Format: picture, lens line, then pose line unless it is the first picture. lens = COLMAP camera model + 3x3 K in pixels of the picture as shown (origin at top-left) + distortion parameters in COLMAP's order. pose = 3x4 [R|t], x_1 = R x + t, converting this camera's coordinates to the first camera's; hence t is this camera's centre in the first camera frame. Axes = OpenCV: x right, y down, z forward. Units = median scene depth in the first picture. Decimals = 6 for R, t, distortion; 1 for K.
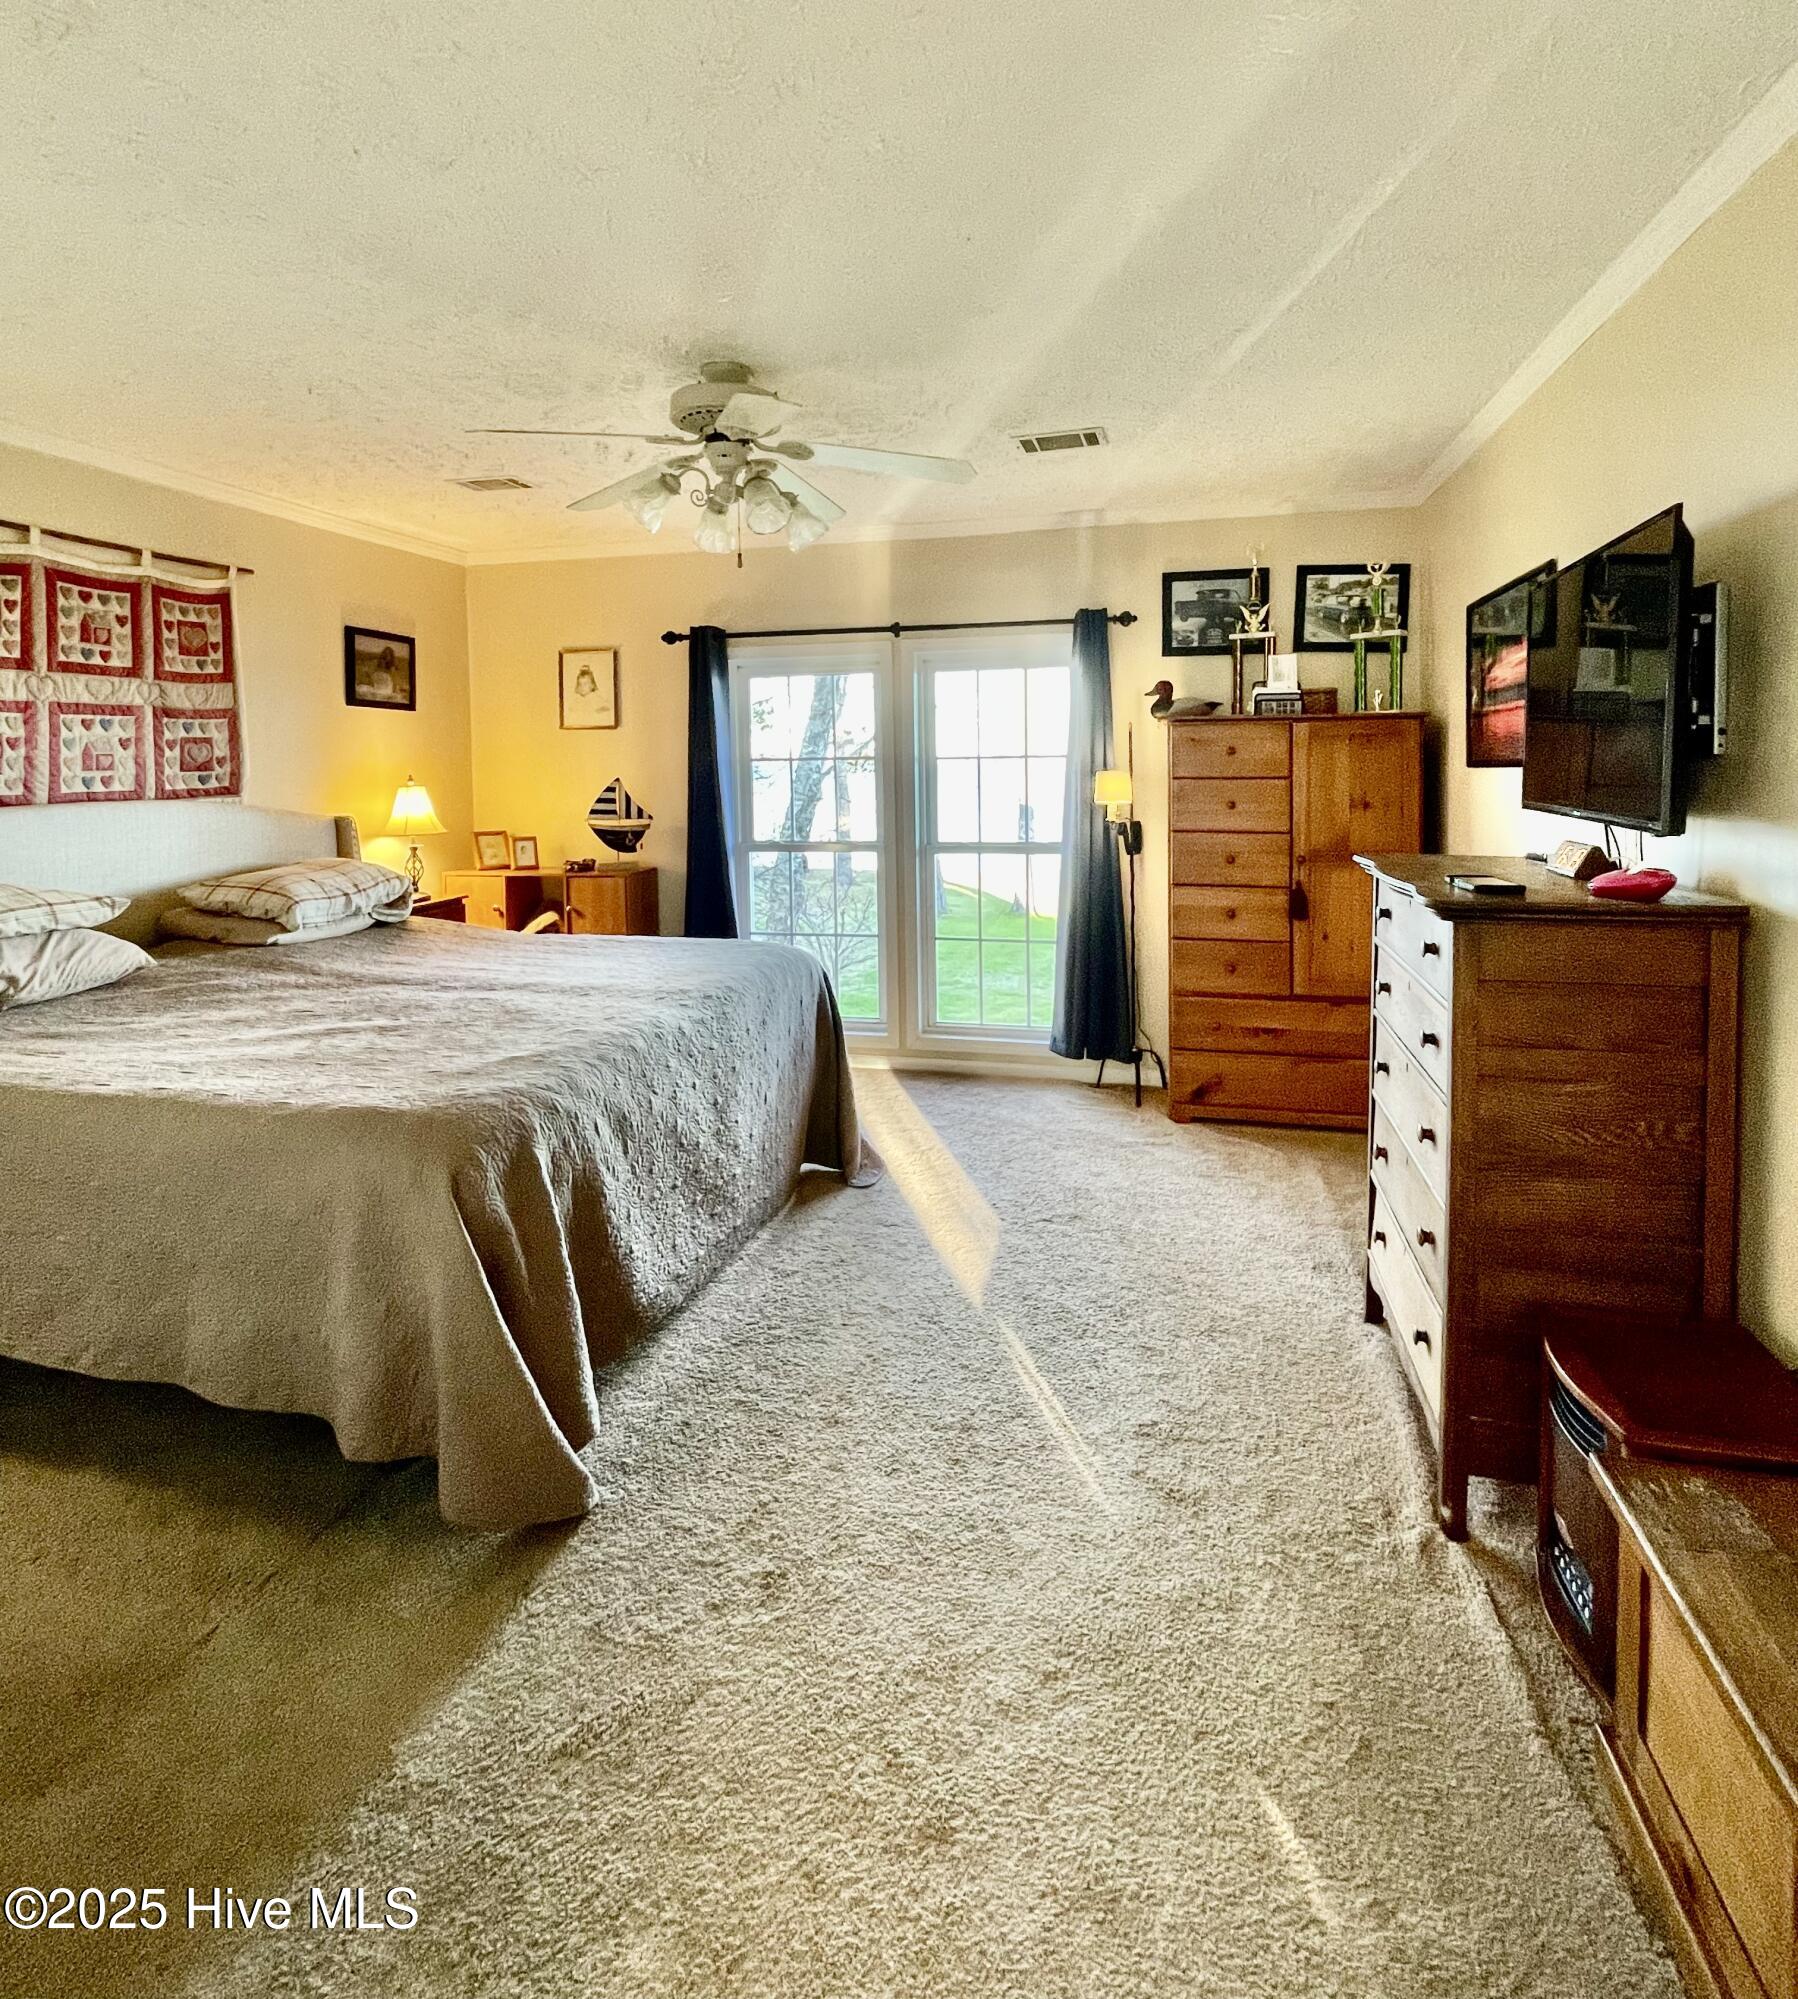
lens RADIAL K [[1061.1, 0, 898.3], [0, 1061.1, 807.0], [0, 0, 1]] dist [-0.030071, 0.000367]
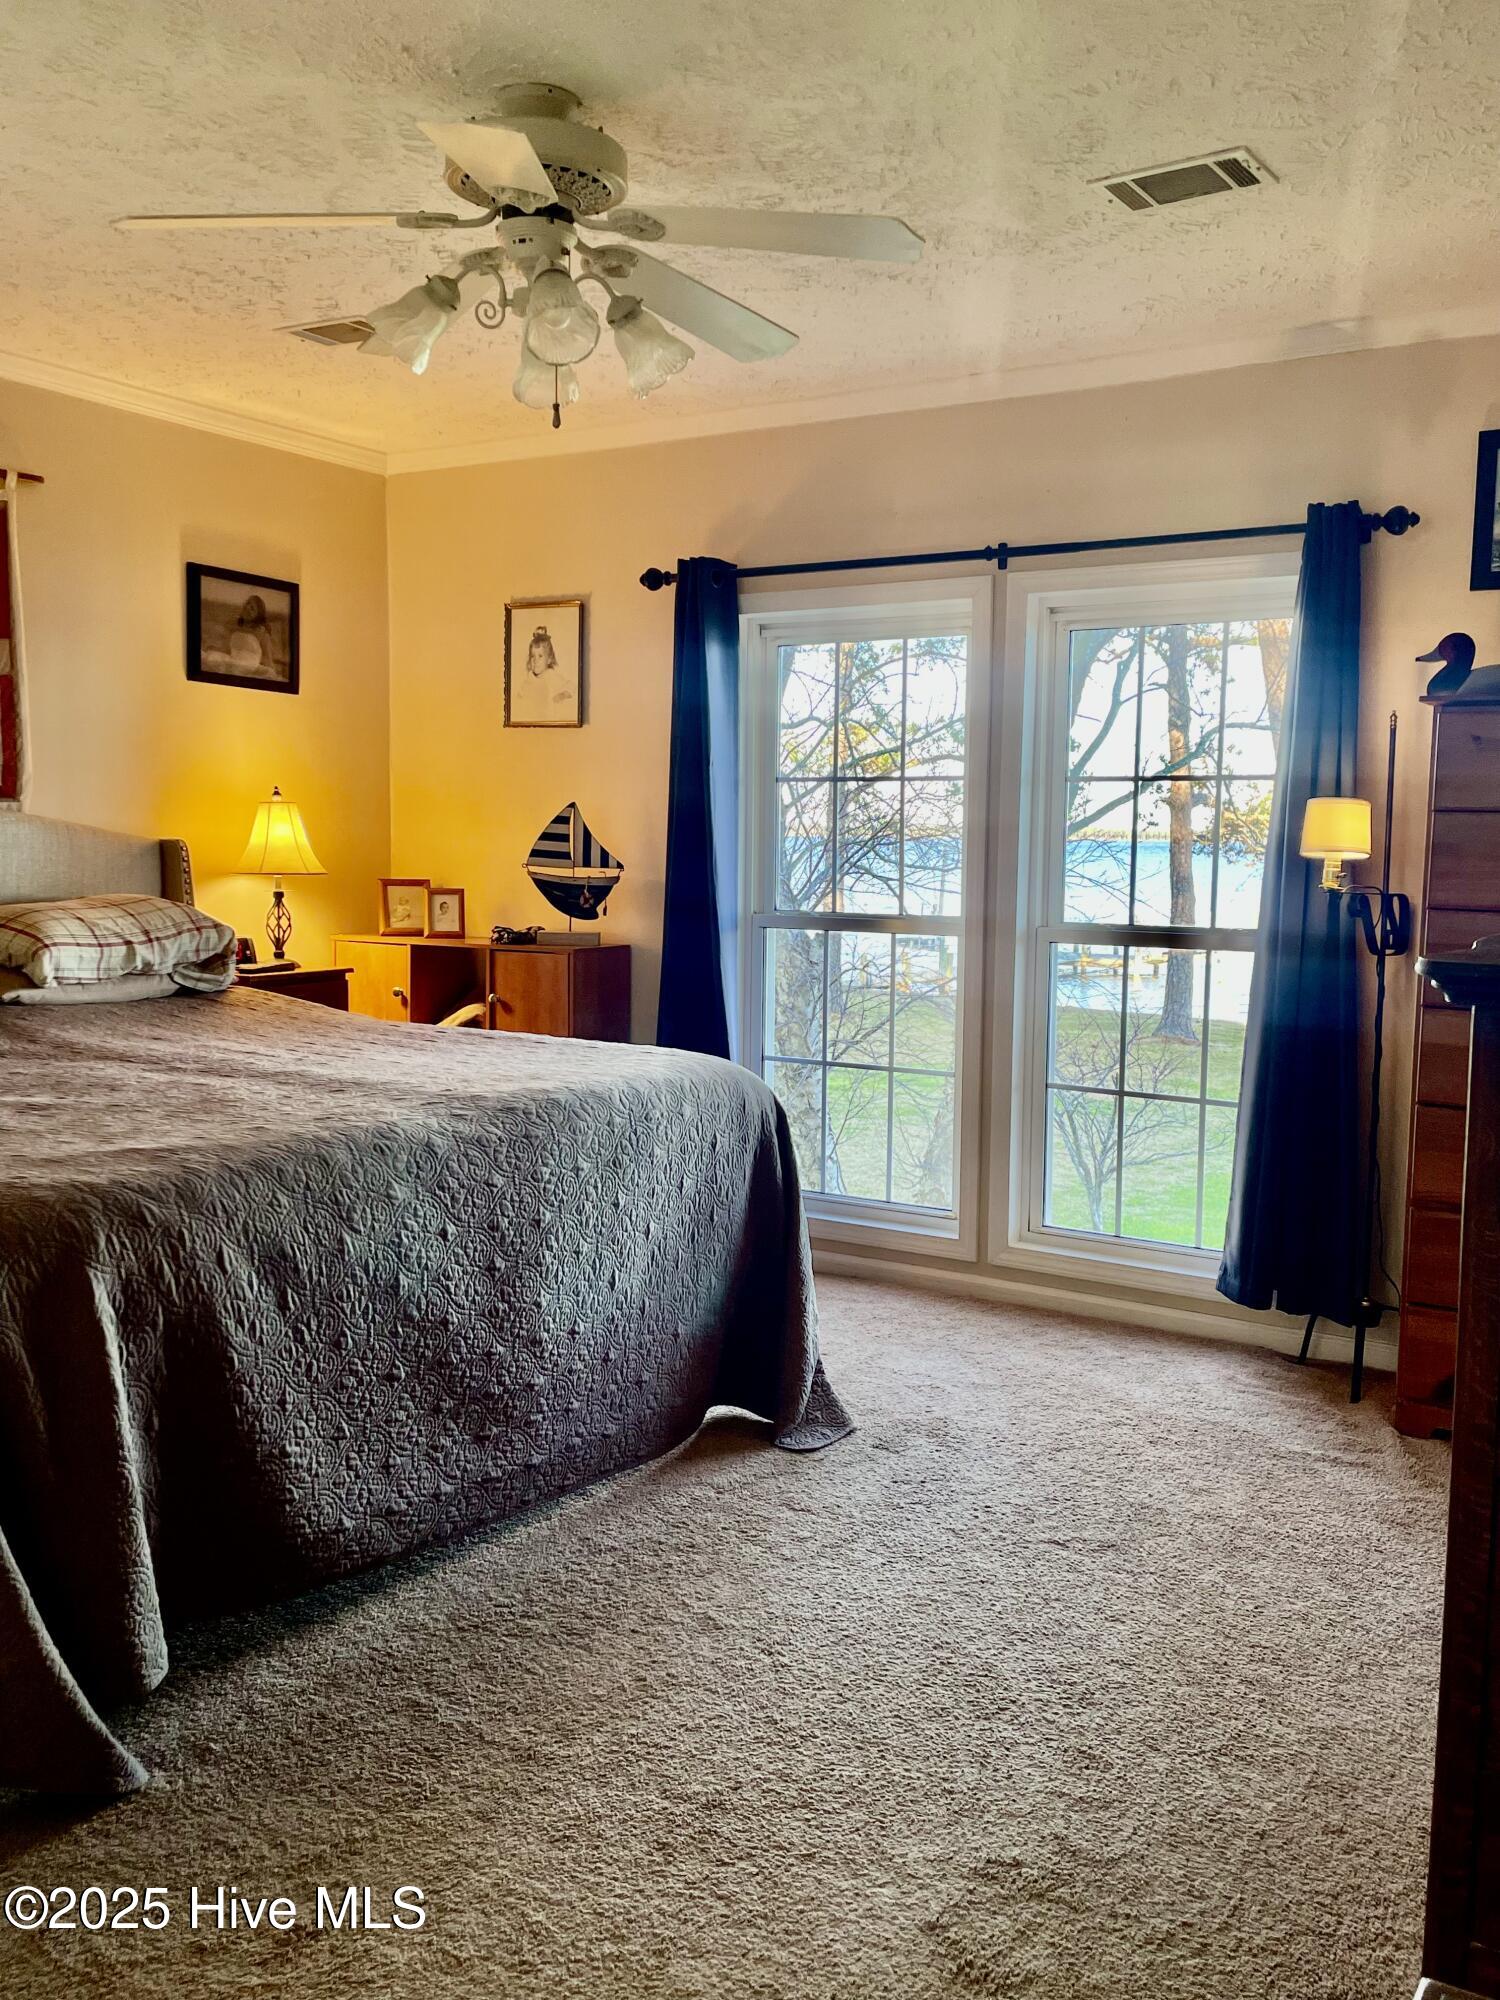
lens RADIAL K [[1729.1, 0, 750.0], [0, 1729.1, 1000.0], [0, 0, 1]] dist [0.023647, -0.016005]
pose [[0.950413, 0.062272, -0.304691, 0.187004], [-0.046310, 0.997163, 0.059343, 0.028235], [0.307522, -0.042290, 0.950601, 0.026197]]
